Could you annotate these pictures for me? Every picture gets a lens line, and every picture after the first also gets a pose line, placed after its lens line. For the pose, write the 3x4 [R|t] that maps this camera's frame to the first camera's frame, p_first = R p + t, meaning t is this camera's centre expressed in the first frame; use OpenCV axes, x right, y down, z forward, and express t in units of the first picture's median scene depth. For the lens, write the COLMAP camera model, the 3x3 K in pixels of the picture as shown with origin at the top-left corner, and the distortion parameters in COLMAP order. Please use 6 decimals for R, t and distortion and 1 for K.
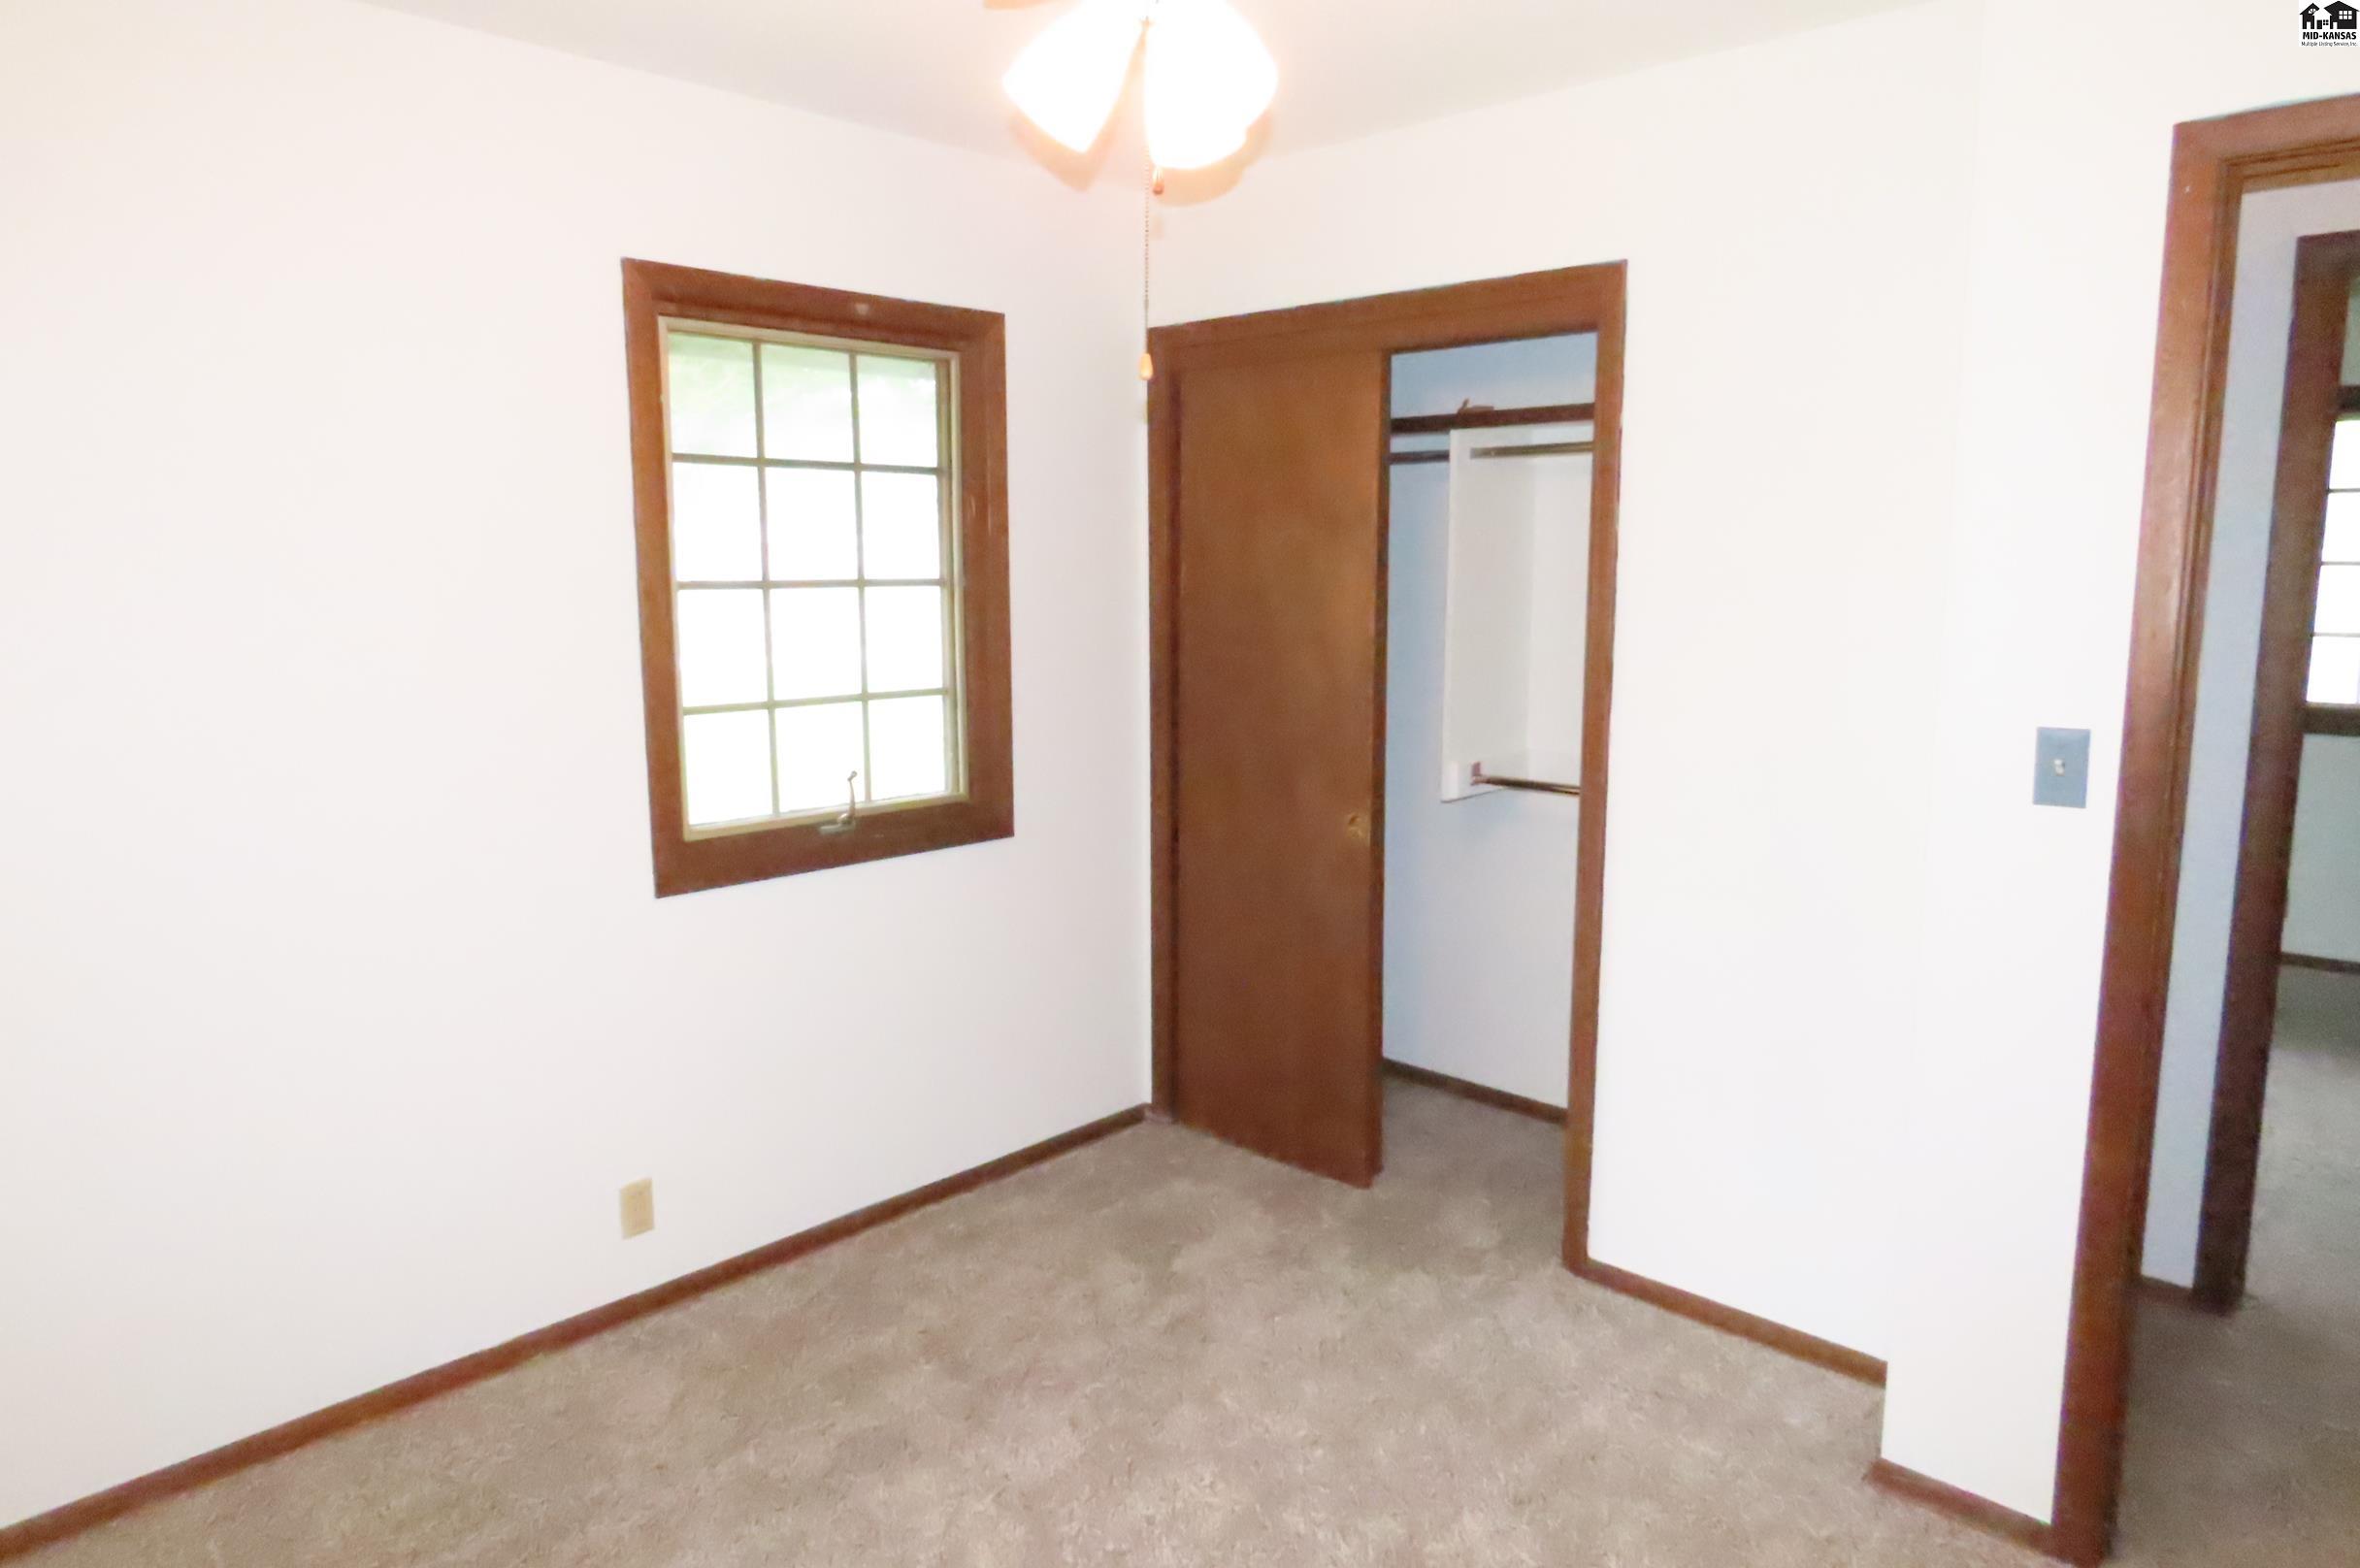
lens RADIAL K [[1487.7, 0, 1180.0], [0, 1487.7, 784.0], [0, 0, 1]] dist [0.002352, -0.001104]
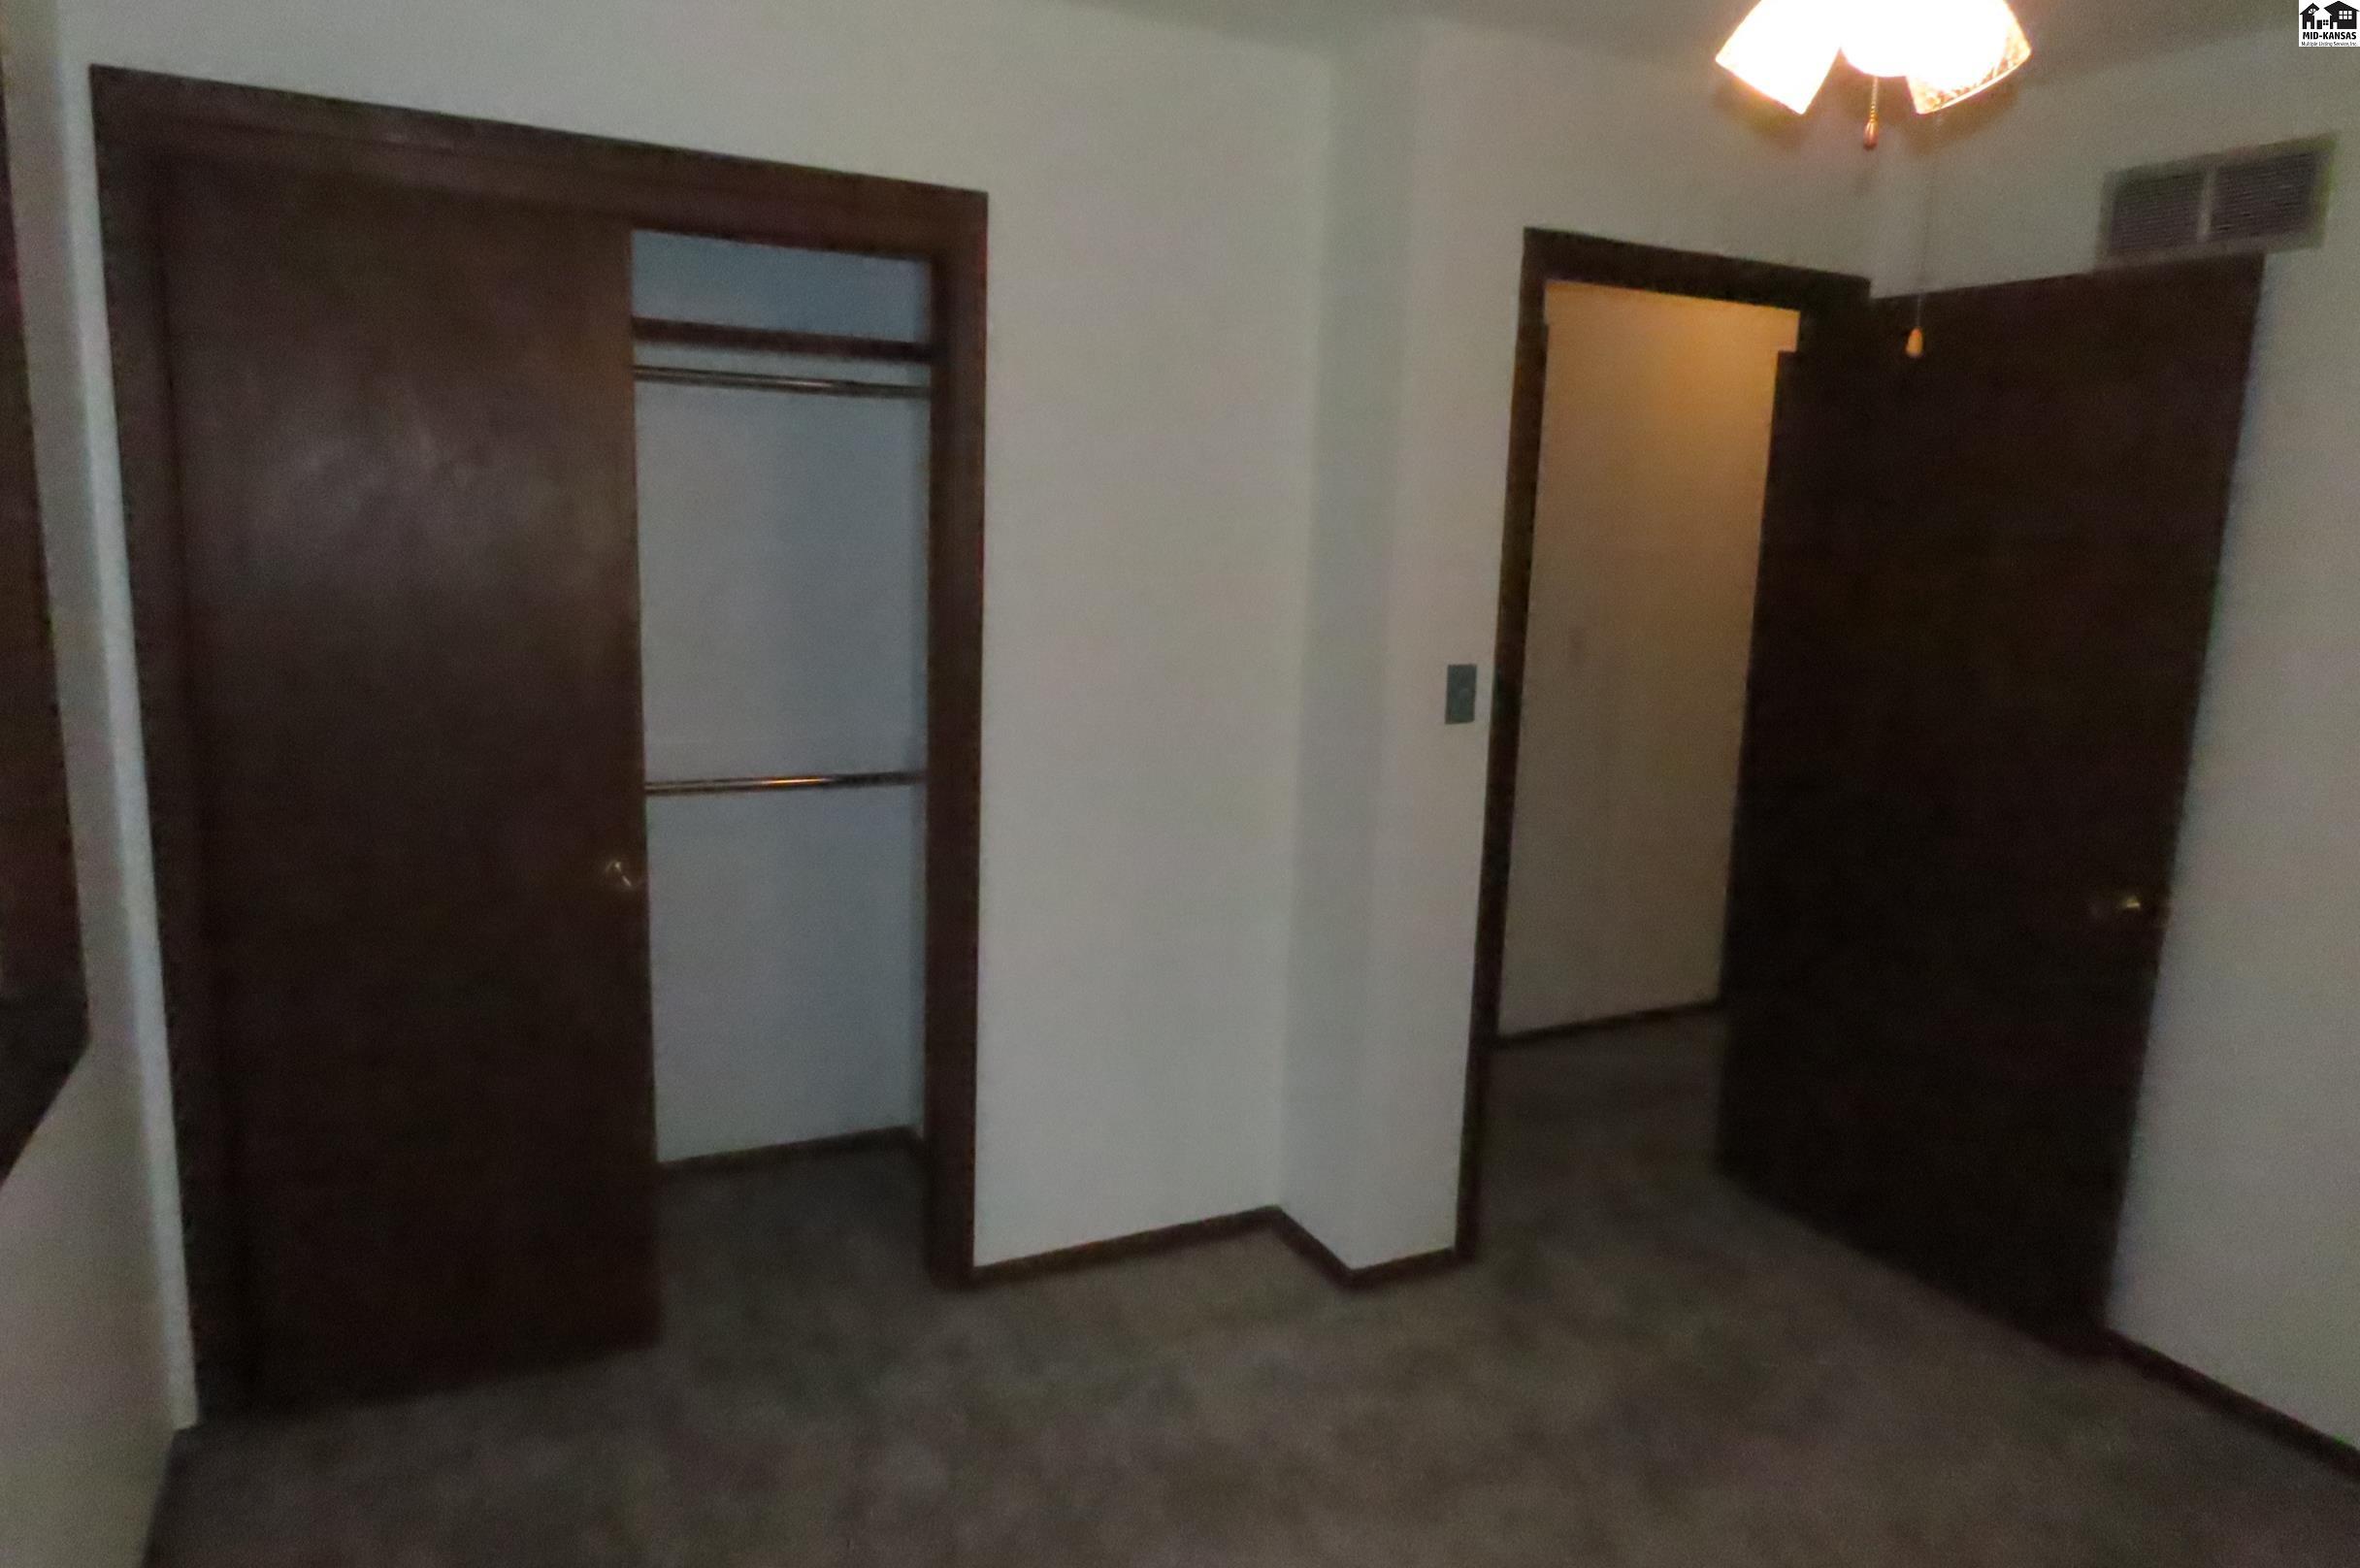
lens RADIAL K [[1487.7, 0, 1180.0], [0, 1487.7, 784.0], [0, 0, 1]] dist [0.002352, -0.001104]
pose [[0.329121, -0.160226, 0.930595, -0.471433], [0.108394, 0.985395, 0.131326, -0.085030], [-0.938046, 0.057649, 0.341682, 0.499052]]
